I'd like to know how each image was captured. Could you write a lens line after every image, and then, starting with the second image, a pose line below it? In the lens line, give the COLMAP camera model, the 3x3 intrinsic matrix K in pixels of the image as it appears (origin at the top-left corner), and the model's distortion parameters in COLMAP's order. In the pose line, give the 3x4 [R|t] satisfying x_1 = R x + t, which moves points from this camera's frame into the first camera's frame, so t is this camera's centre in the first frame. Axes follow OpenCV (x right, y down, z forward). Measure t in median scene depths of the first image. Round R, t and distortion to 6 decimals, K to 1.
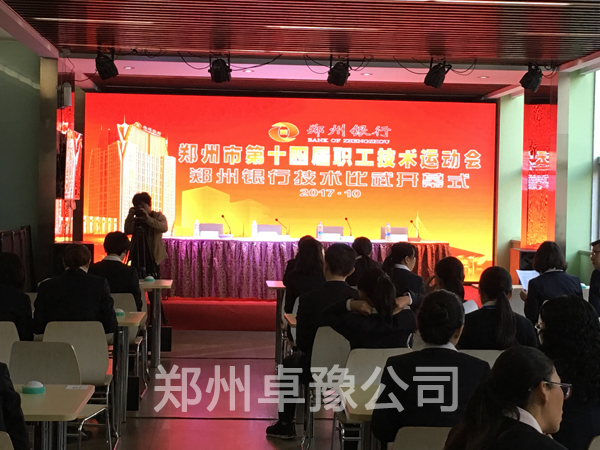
lens RADIAL K [[1163.9, 0, 300.0], [0, 1163.9, 225.0], [0, 0, 1]] dist [0.028045, 0.111226]
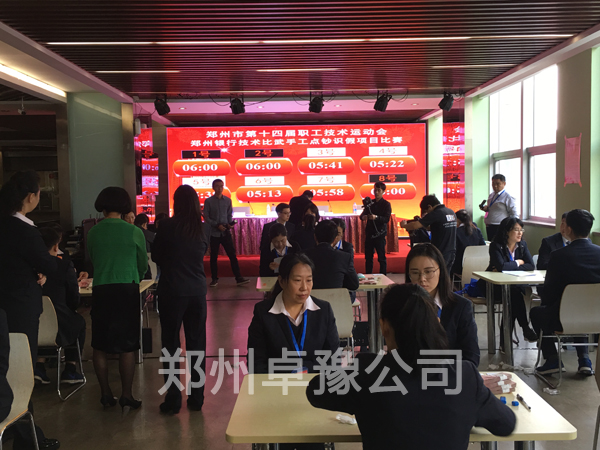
lens RADIAL K [[621.7, 0, 300.0], [0, 621.7, 225.0], [0, 0, 1]] dist [0.092734, 0.002213]
pose [[0.998155, -0.036318, -0.048661, 0.044681], [0.038112, 0.998608, 0.036450, -0.004971], [0.047270, -0.038237, 0.998150, 0.181635]]
